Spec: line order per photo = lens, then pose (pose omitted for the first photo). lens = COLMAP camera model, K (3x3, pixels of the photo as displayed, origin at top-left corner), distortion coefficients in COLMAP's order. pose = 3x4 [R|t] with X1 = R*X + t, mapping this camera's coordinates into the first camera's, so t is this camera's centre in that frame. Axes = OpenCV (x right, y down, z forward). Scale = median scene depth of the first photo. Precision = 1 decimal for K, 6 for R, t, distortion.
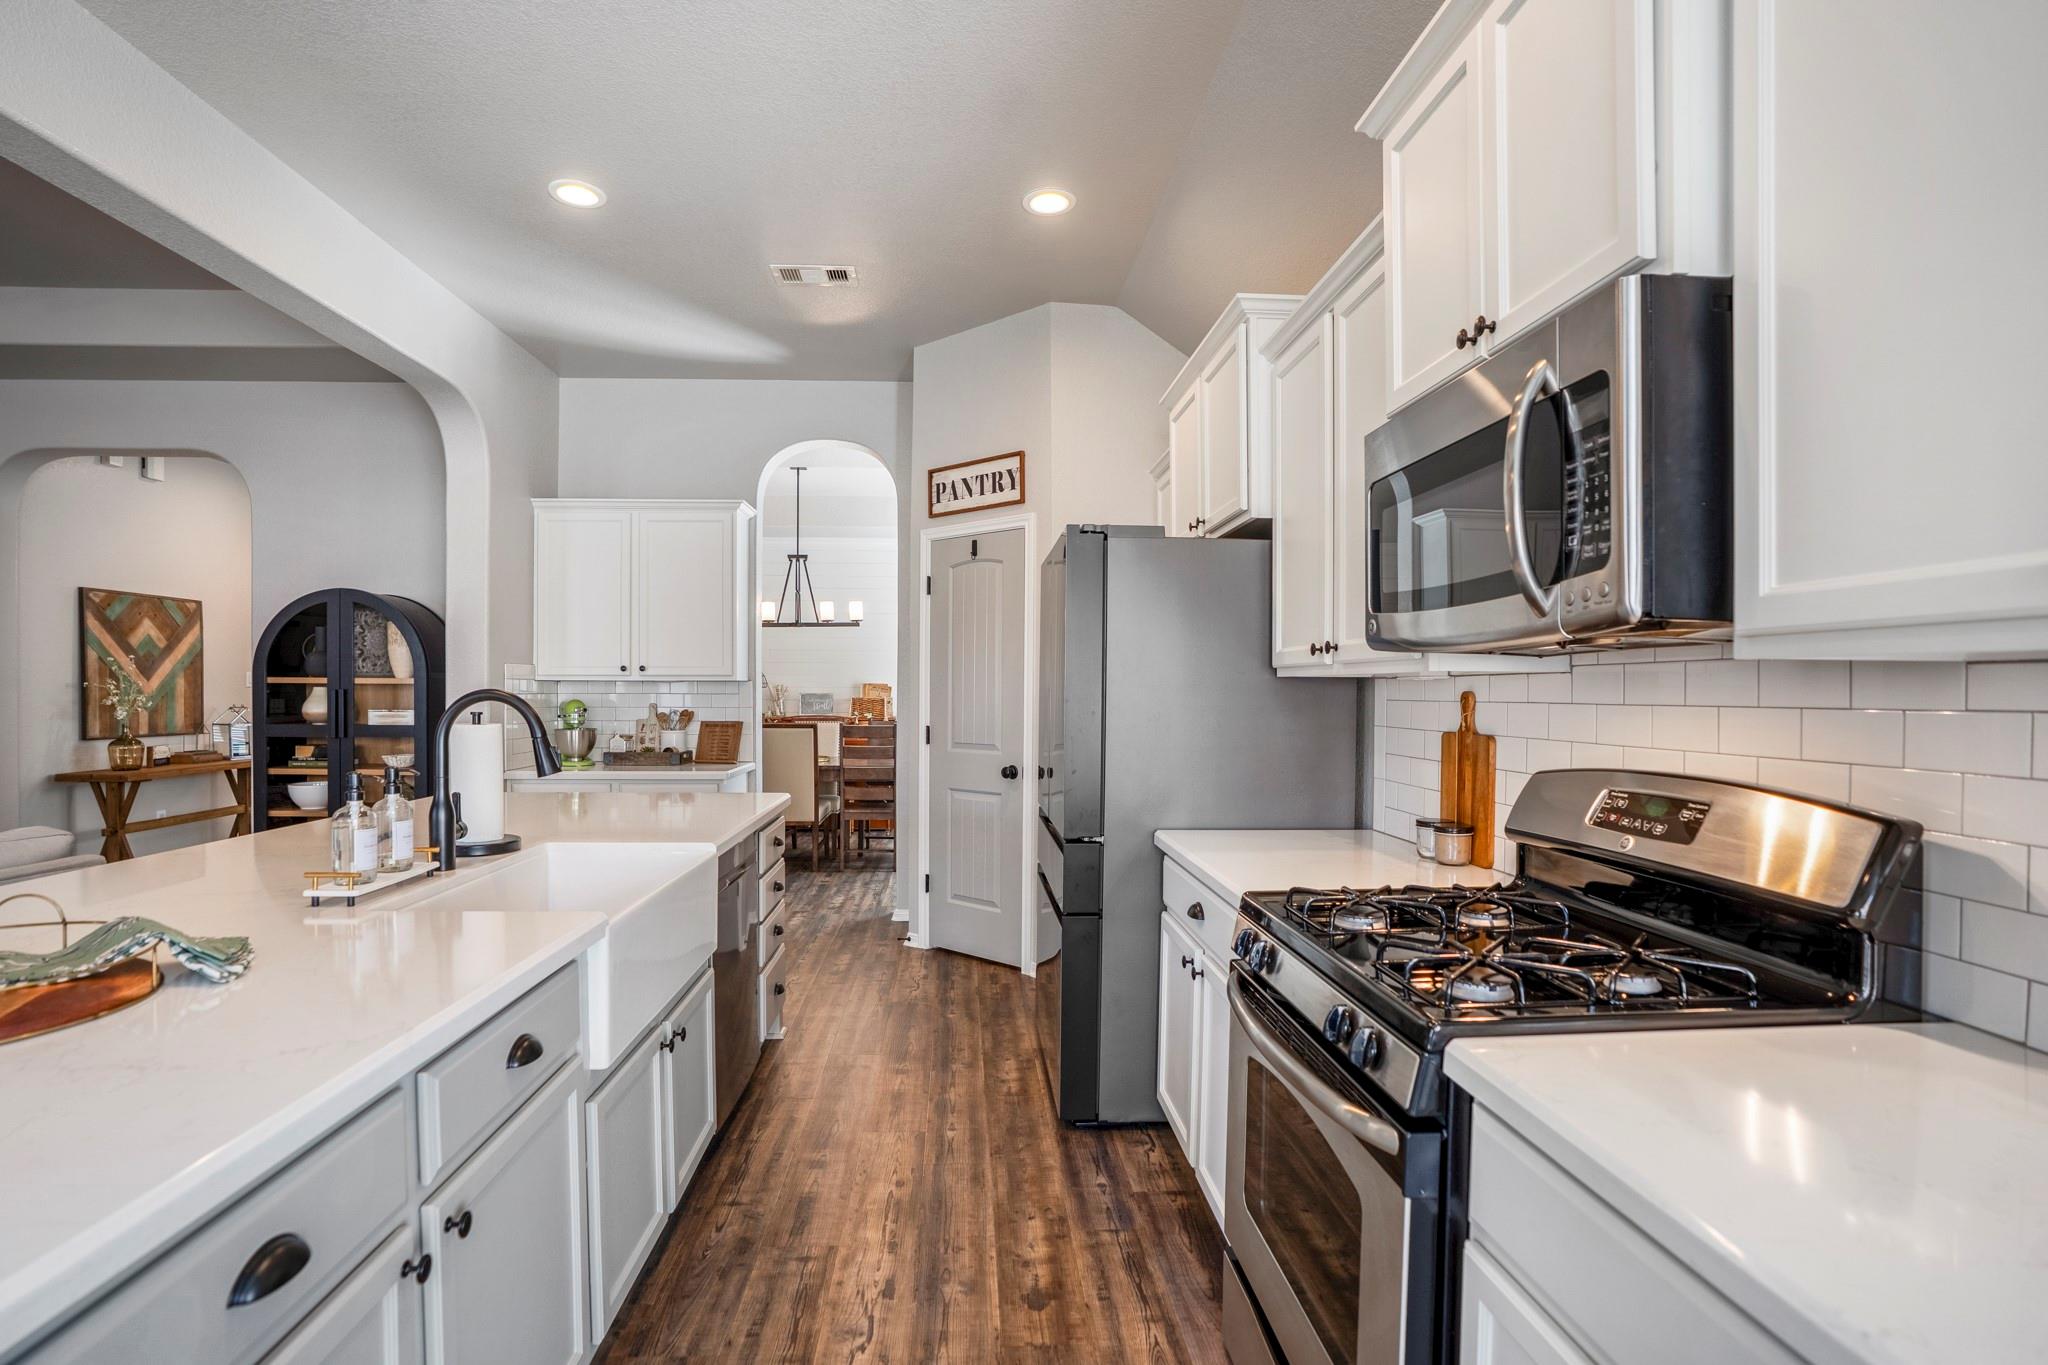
lens RADIAL K [[970.5, 0, 1009.8], [0, 970.5, 703.1], [0, 0, 1]] dist [-0.060921, 0.020533]
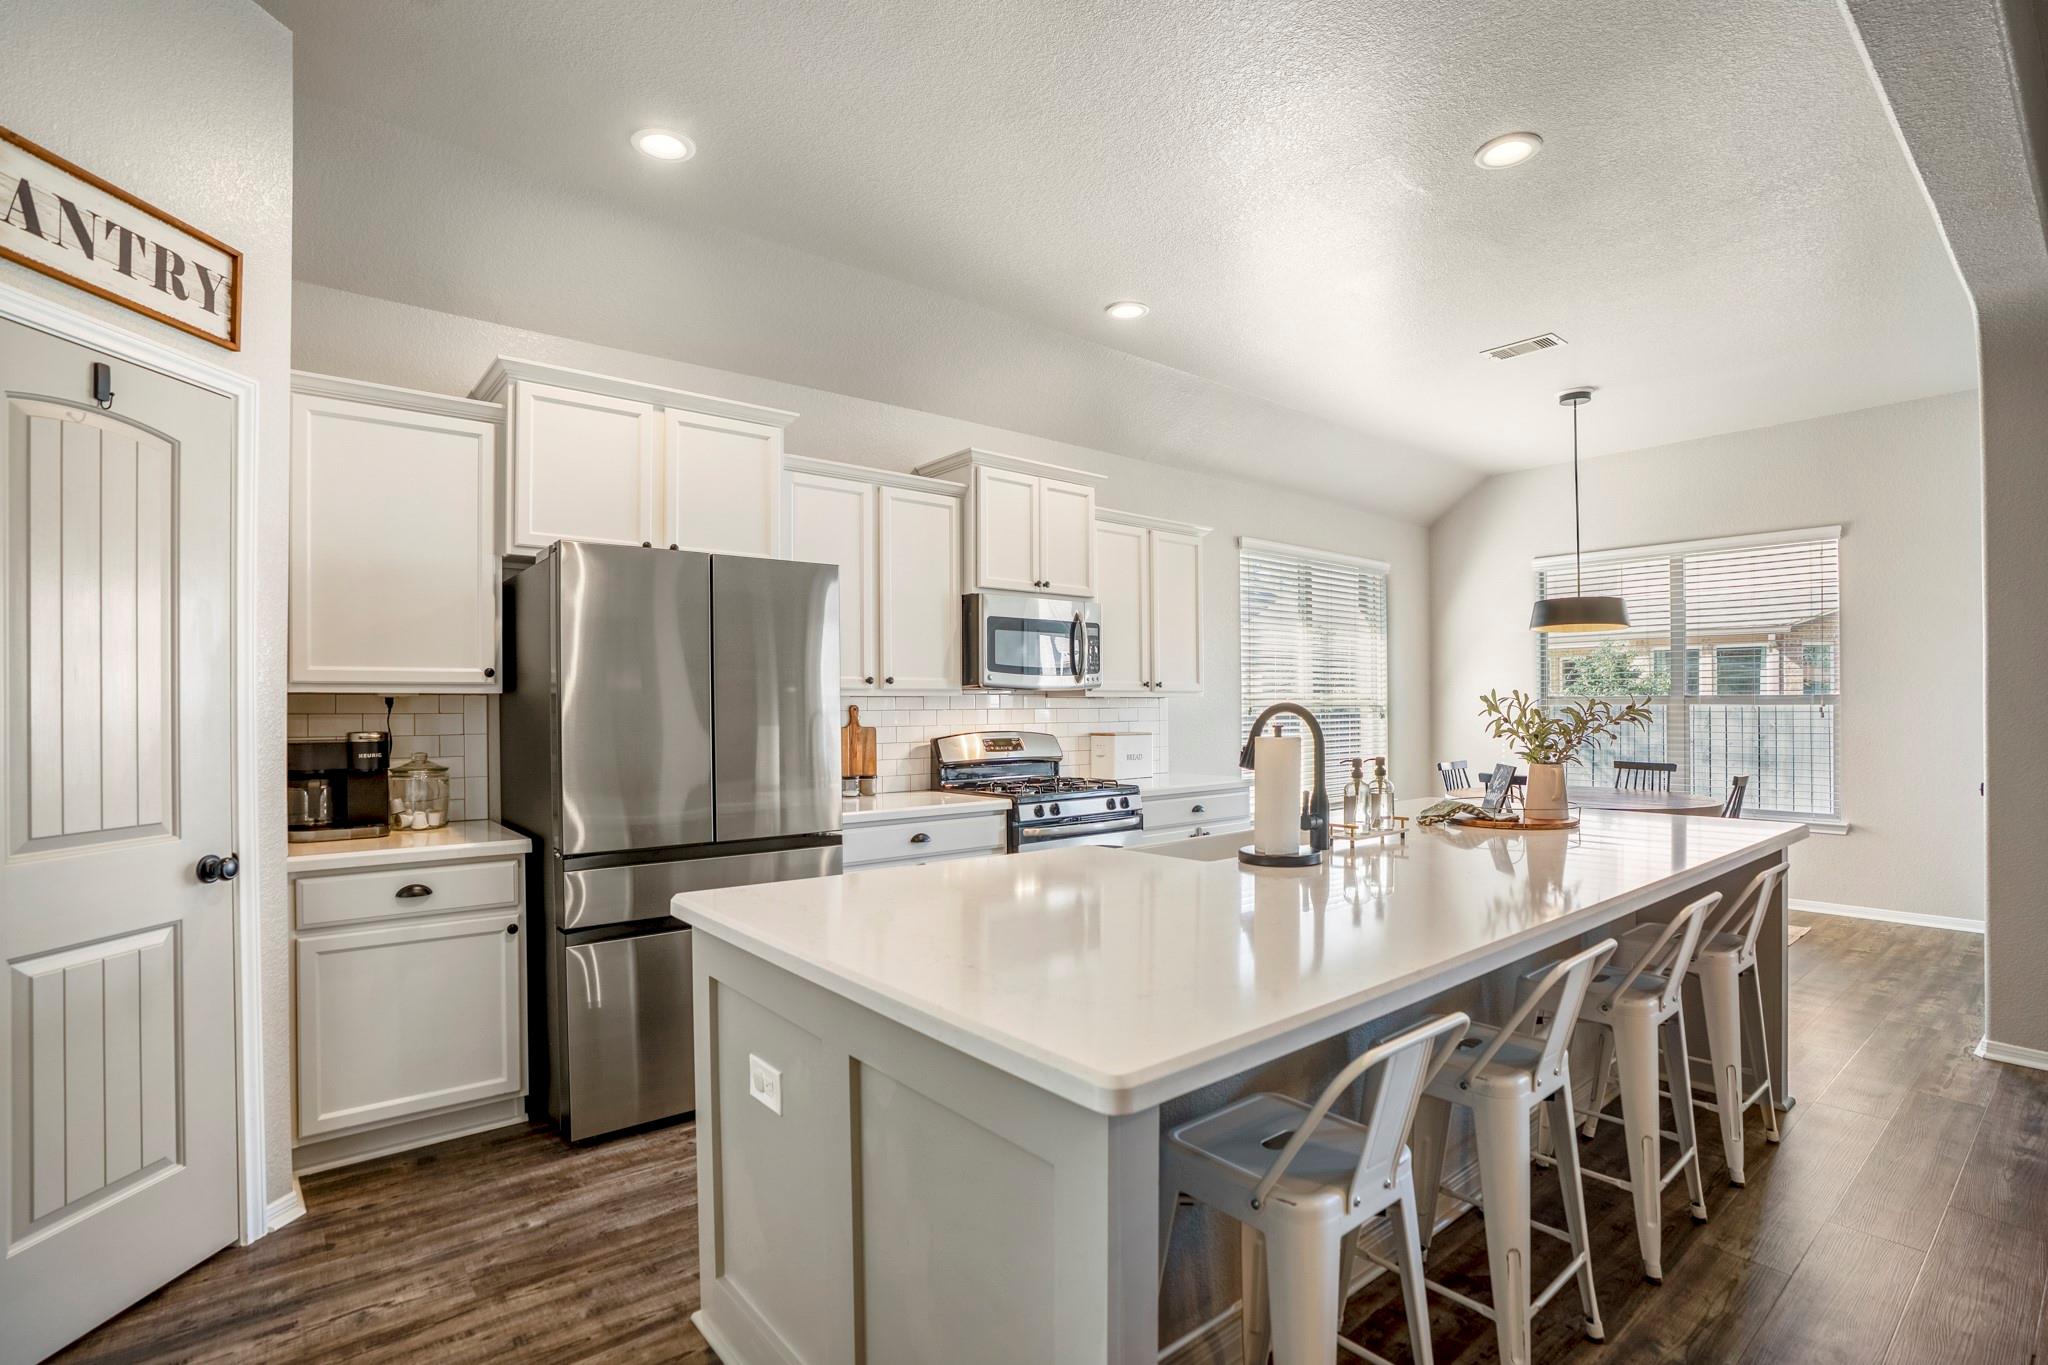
lens RADIAL K [[1003.9, 0, 1029.0], [0, 1003.9, 705.9], [0, 0, 1]] dist [-0.024355, 0.004930]
pose [[-0.603608, 0.000023, 0.797281, -0.647402], [0.014341, 0.999839, 0.010828, -0.013279], [-0.797152, 0.017969, -0.603511, 0.945980]]
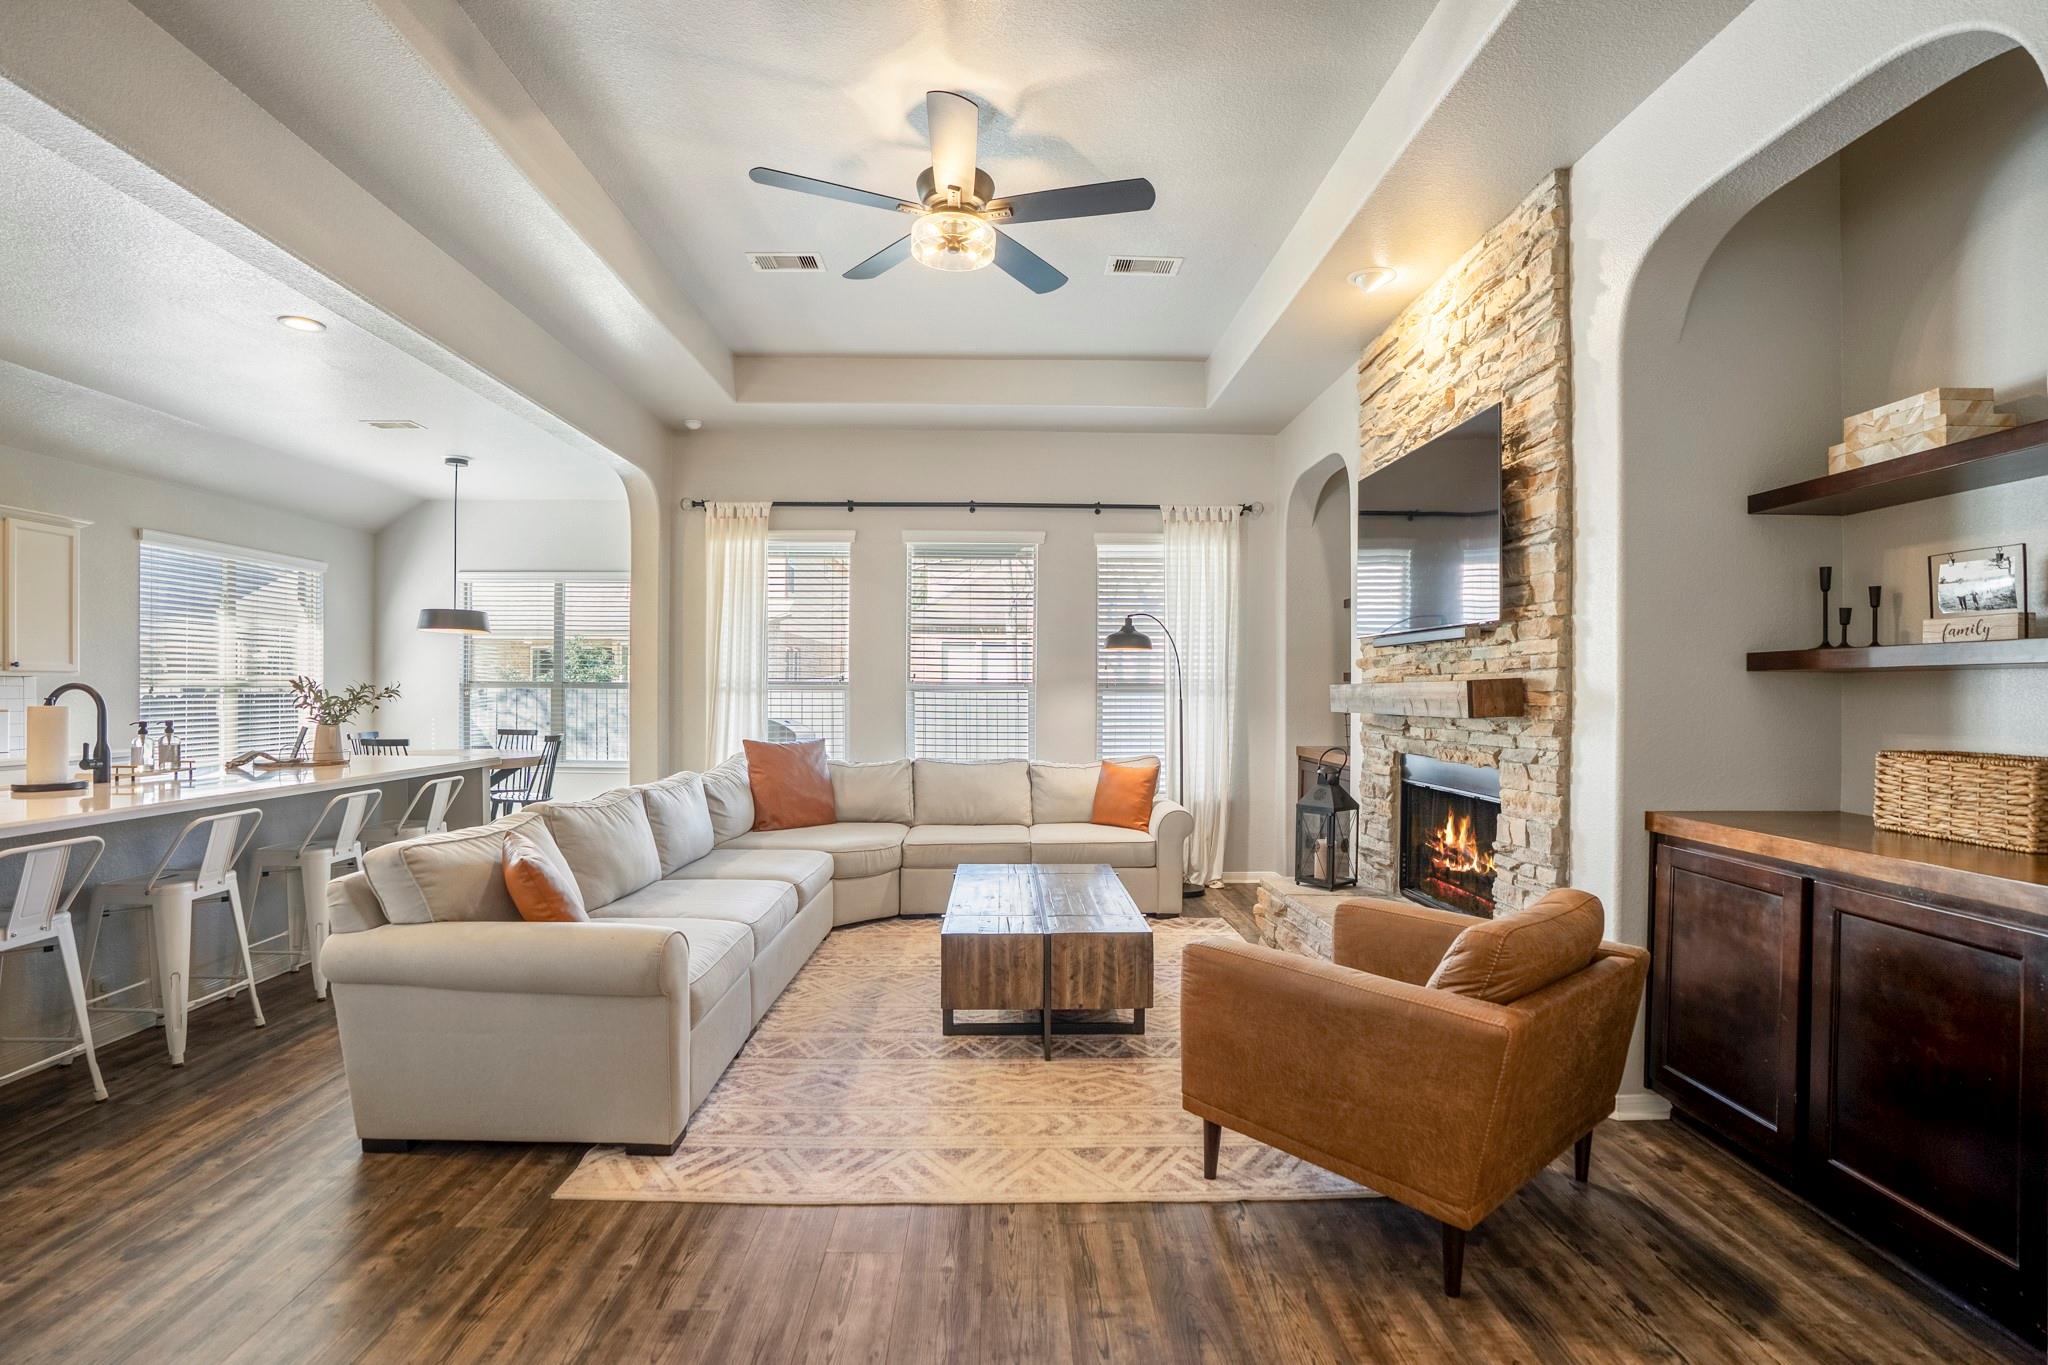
lens RADIAL K [[970.5, 0, 1037.9], [0, 970.5, 690.6], [0, 0, 1]] dist [-0.060921, 0.020533]
pose [[-0.999434, -0.009662, 0.032214, -1.092979], [-0.009237, 0.999869, 0.013302, -0.018619], [-0.032339, 0.012997, -0.999392, 1.214526]]
